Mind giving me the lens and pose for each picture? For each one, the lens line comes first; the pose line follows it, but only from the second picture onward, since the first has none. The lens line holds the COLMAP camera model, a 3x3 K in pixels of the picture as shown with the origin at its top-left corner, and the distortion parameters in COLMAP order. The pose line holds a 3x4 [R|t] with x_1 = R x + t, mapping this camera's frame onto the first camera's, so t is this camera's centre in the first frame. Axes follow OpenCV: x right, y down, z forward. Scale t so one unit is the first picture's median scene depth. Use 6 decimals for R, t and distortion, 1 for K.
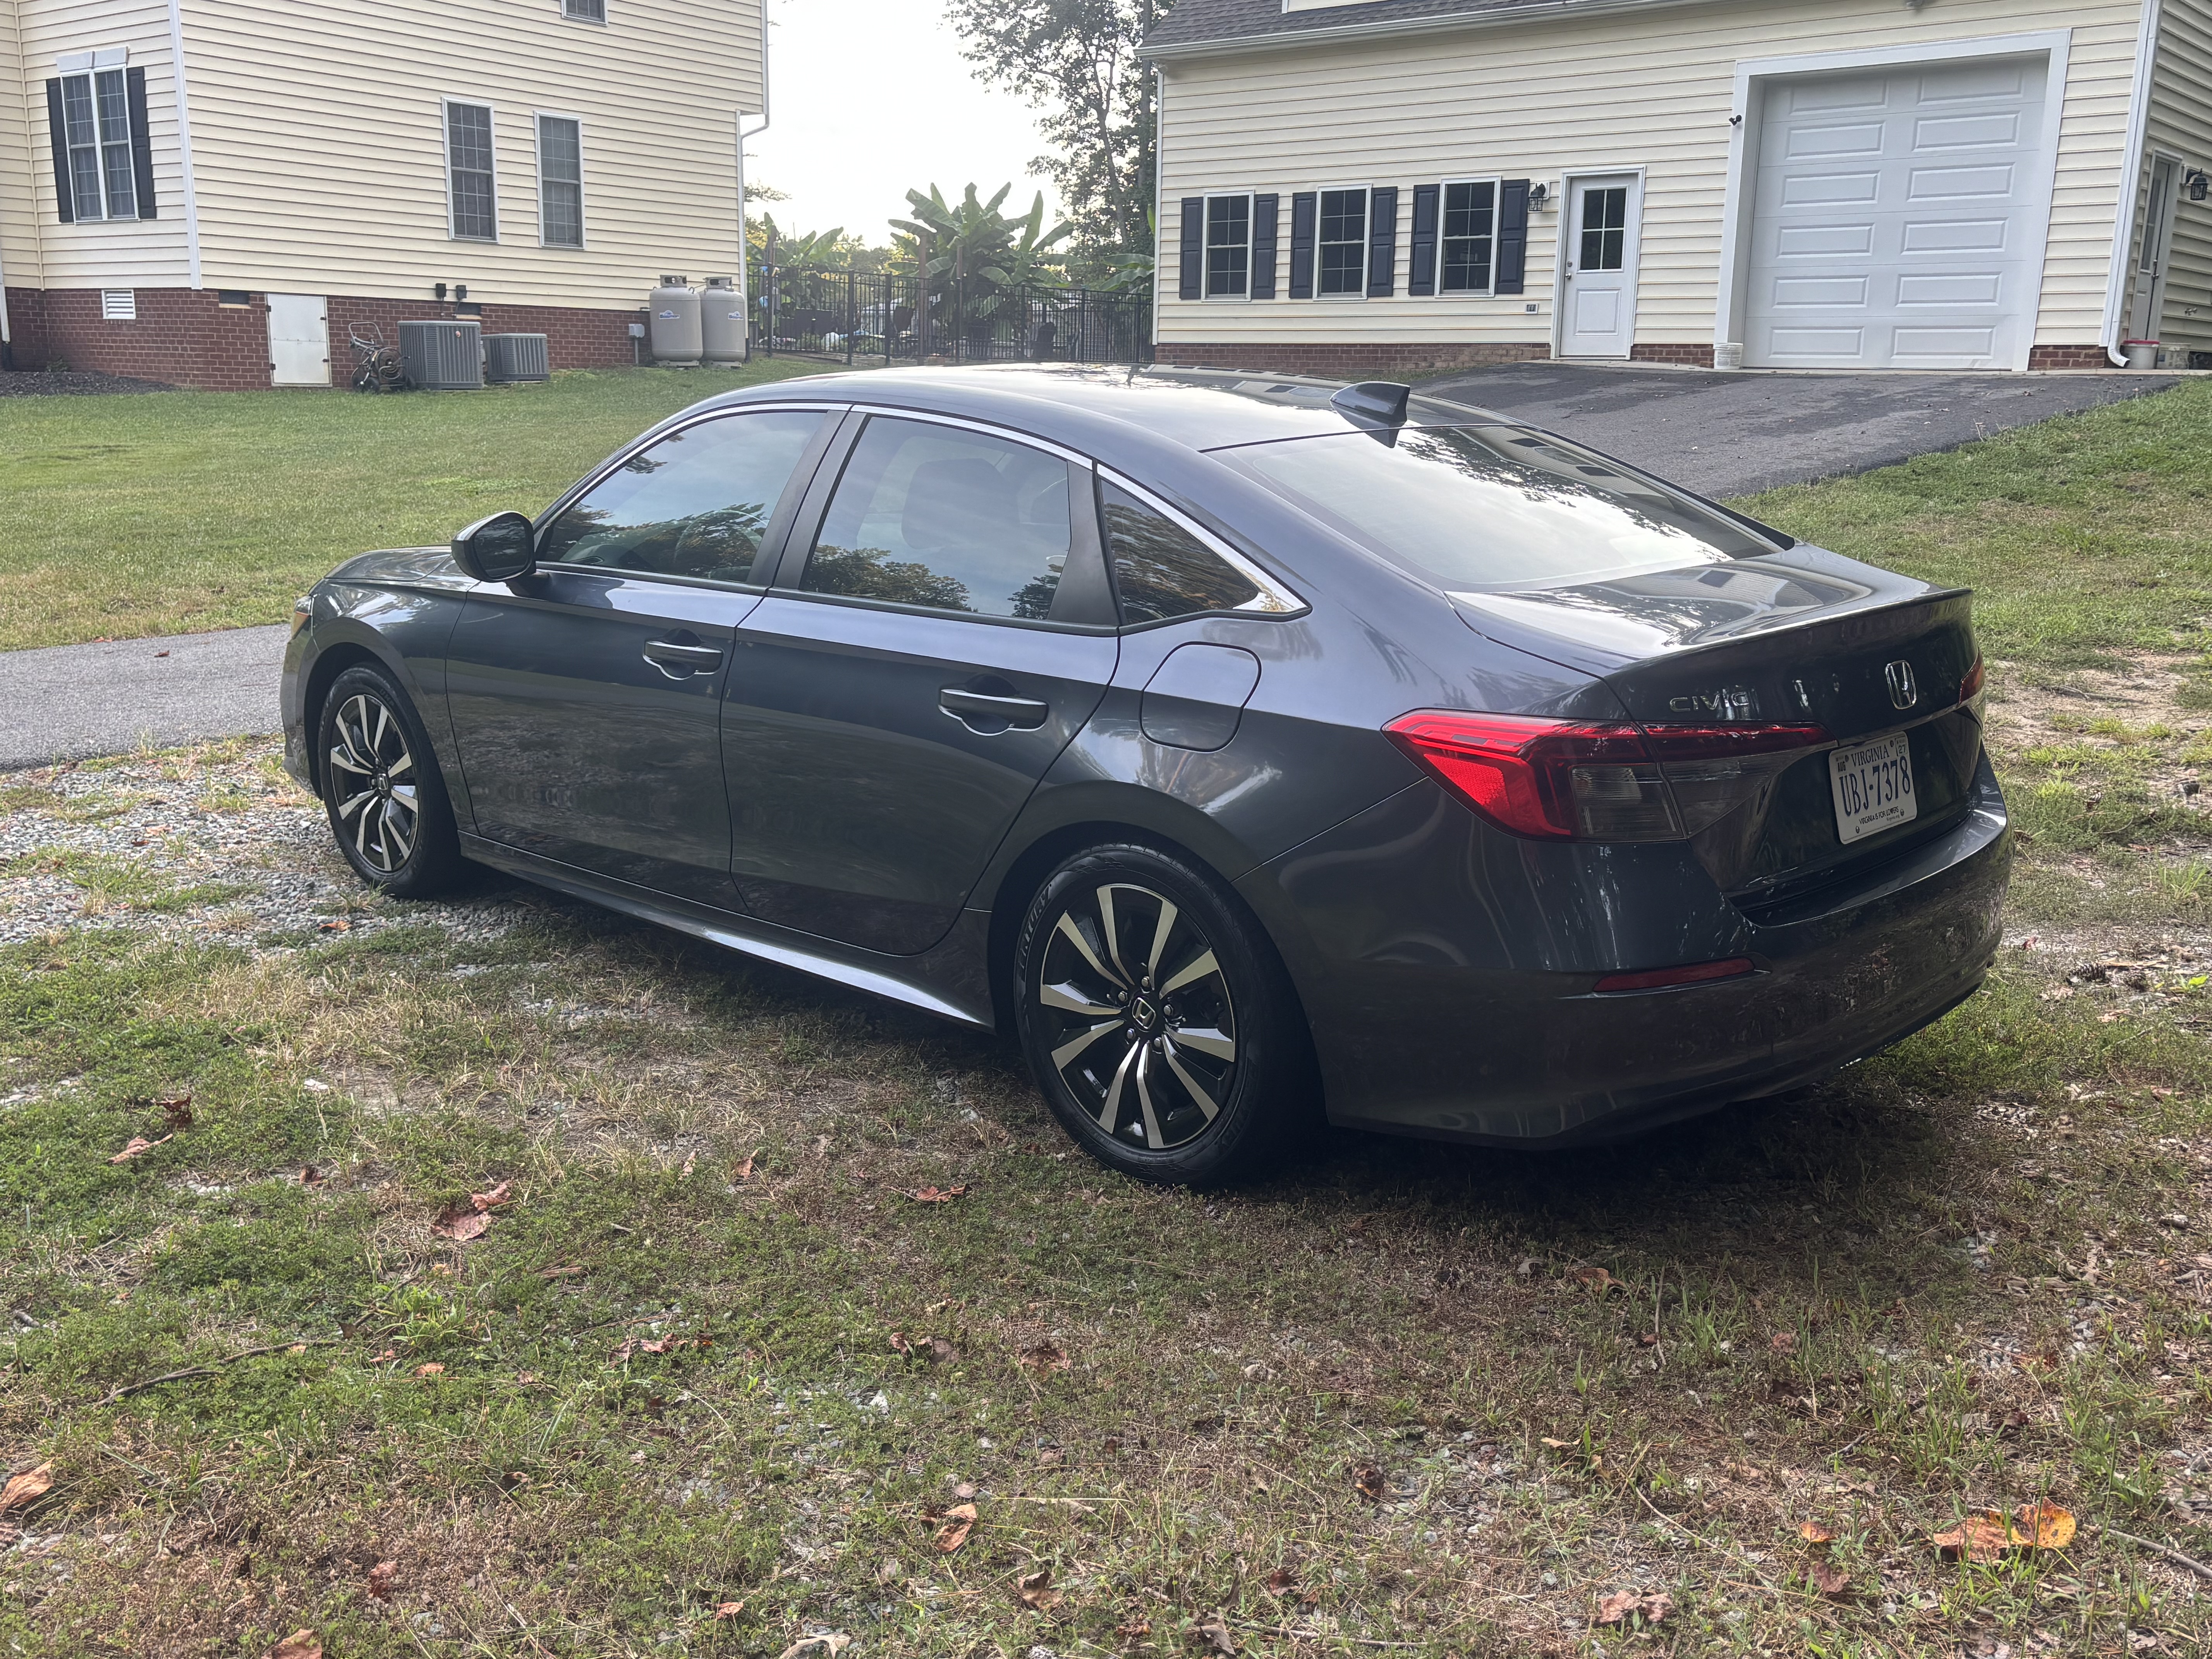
lens RADIAL K [[2027.4, 0, 1106.4], [0, 2027.4, 817.4], [0, 0, 1]] dist [0.034793, 0.000000]
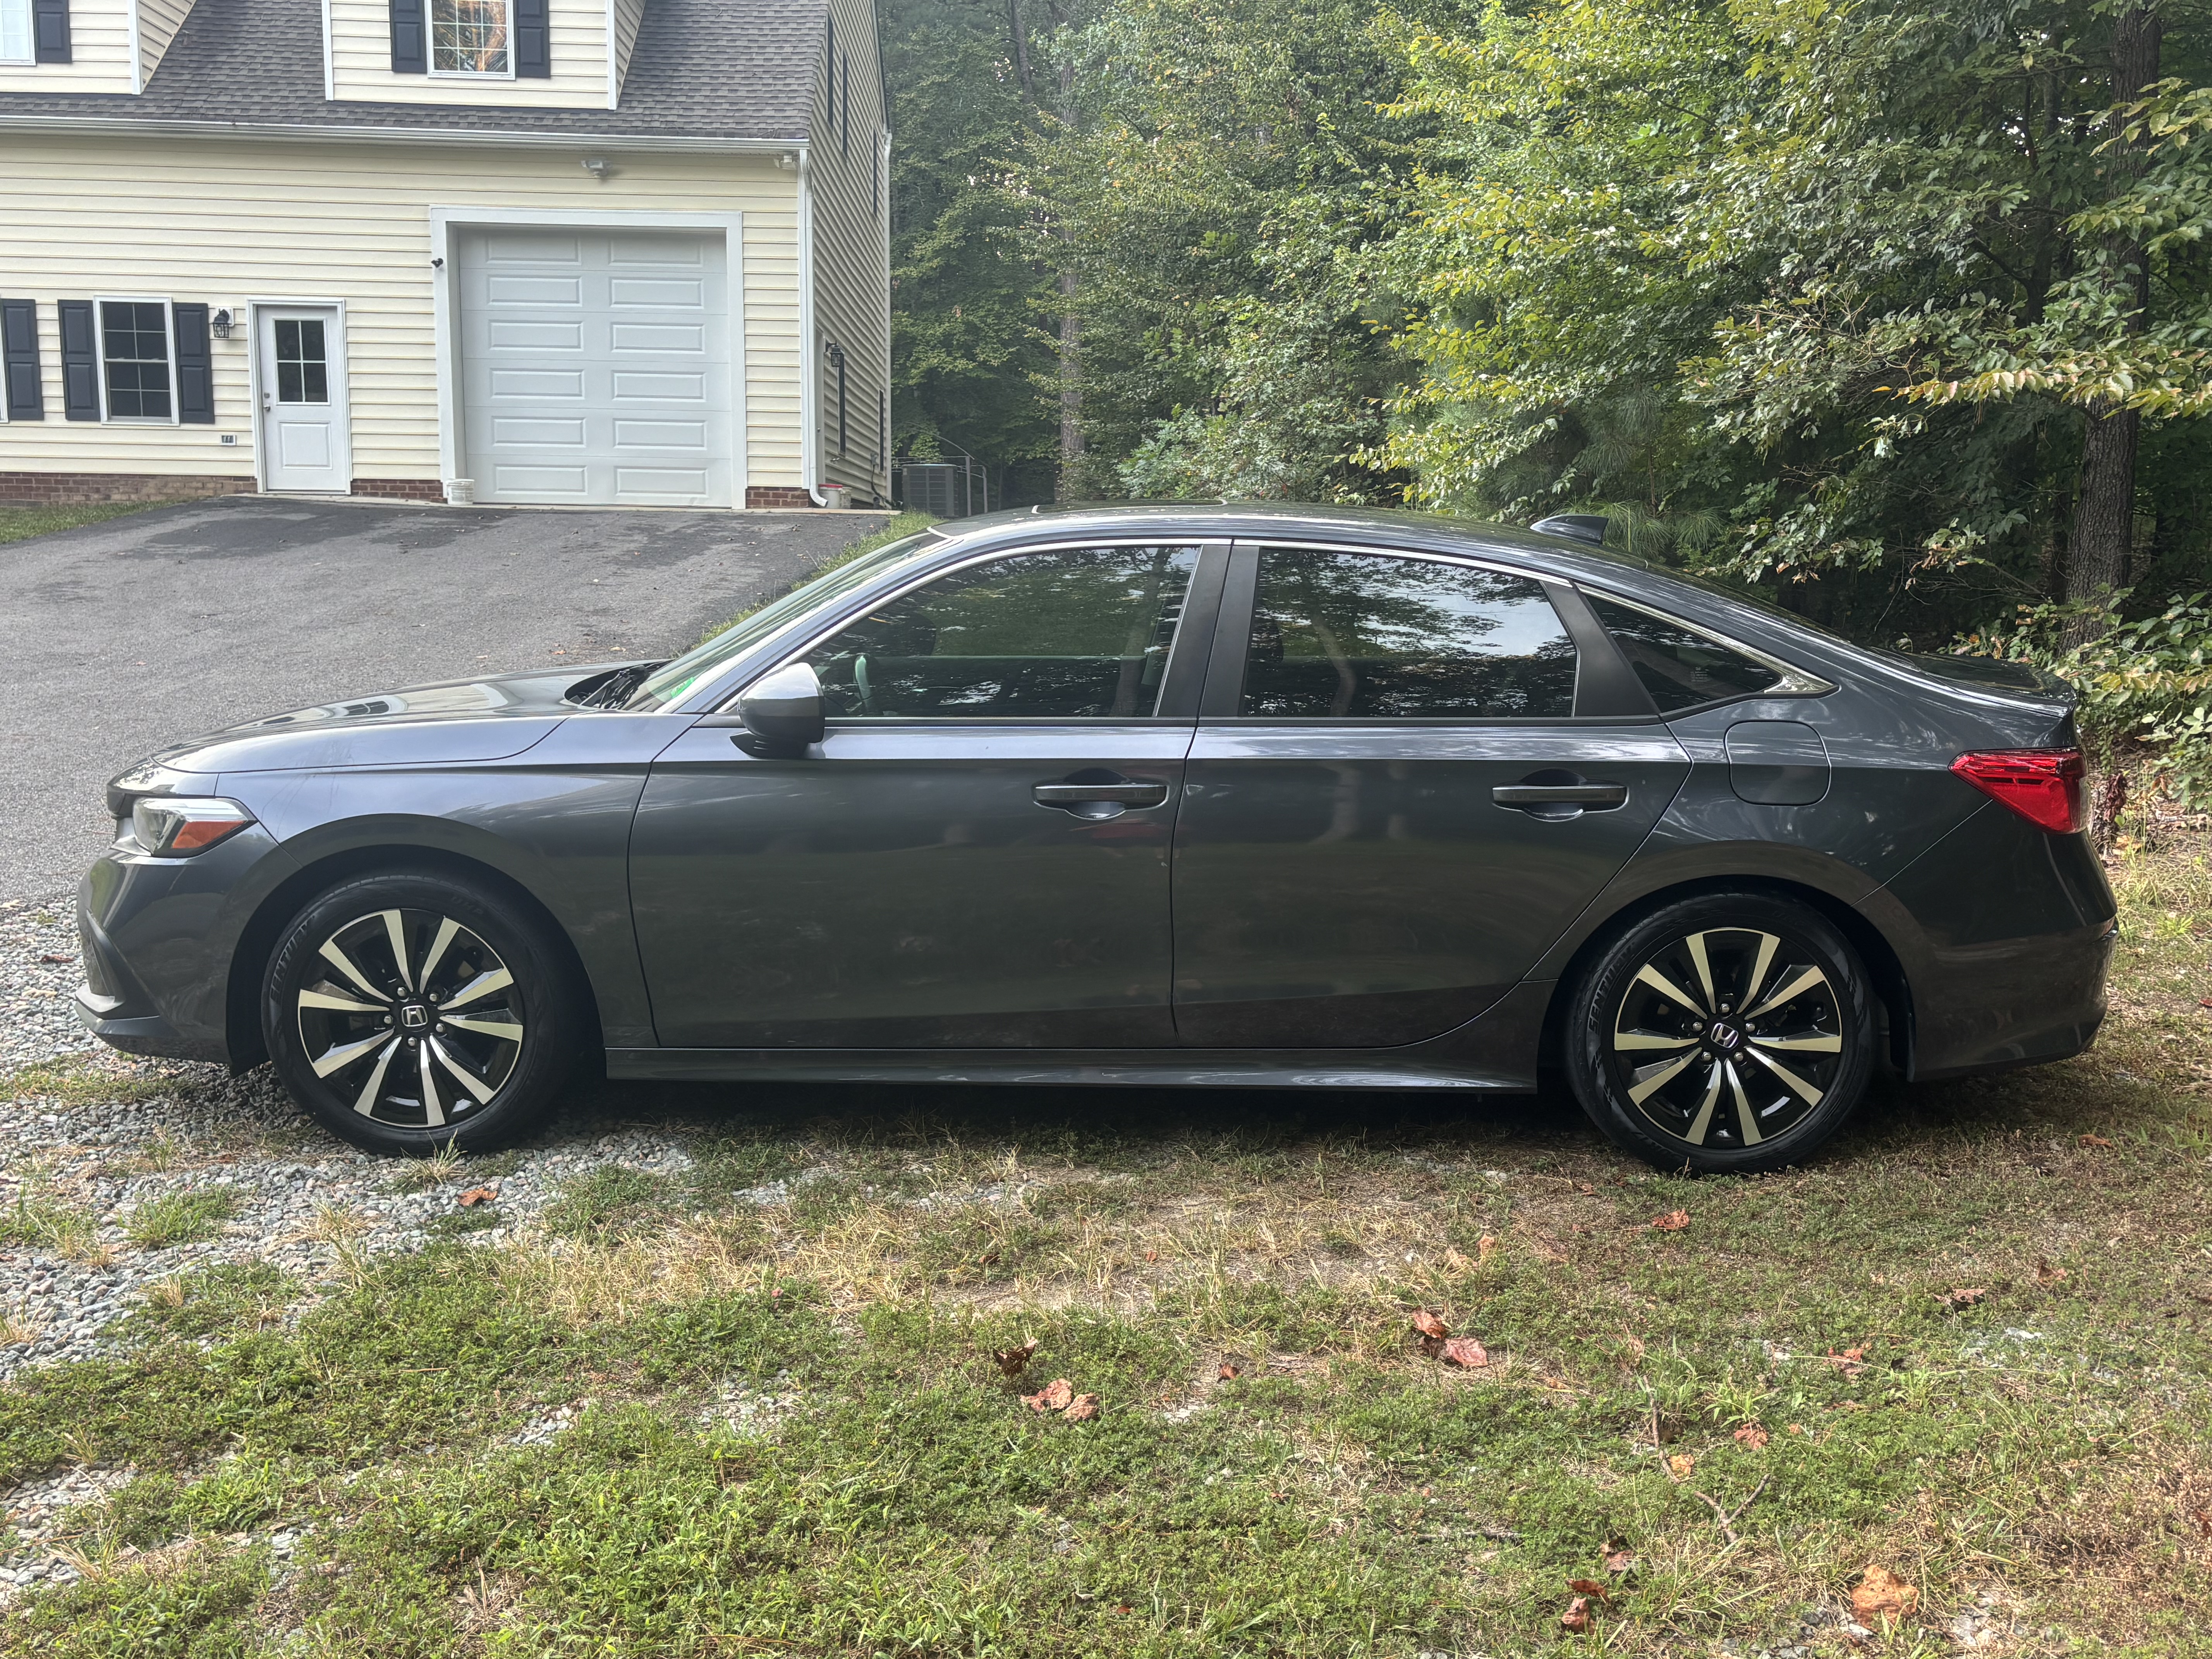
lens RADIAL K [[2027.4, 0, 1107.2], [0, 2027.4, 840.6], [0, 0, 1]] dist [0.034793, 0.000000]
pose [[0.733162, -0.110201, 0.671066, -0.174014], [0.145902, 0.989294, 0.003058, -0.012265], [-0.664219, 0.095668, 0.741391, 0.057287]]
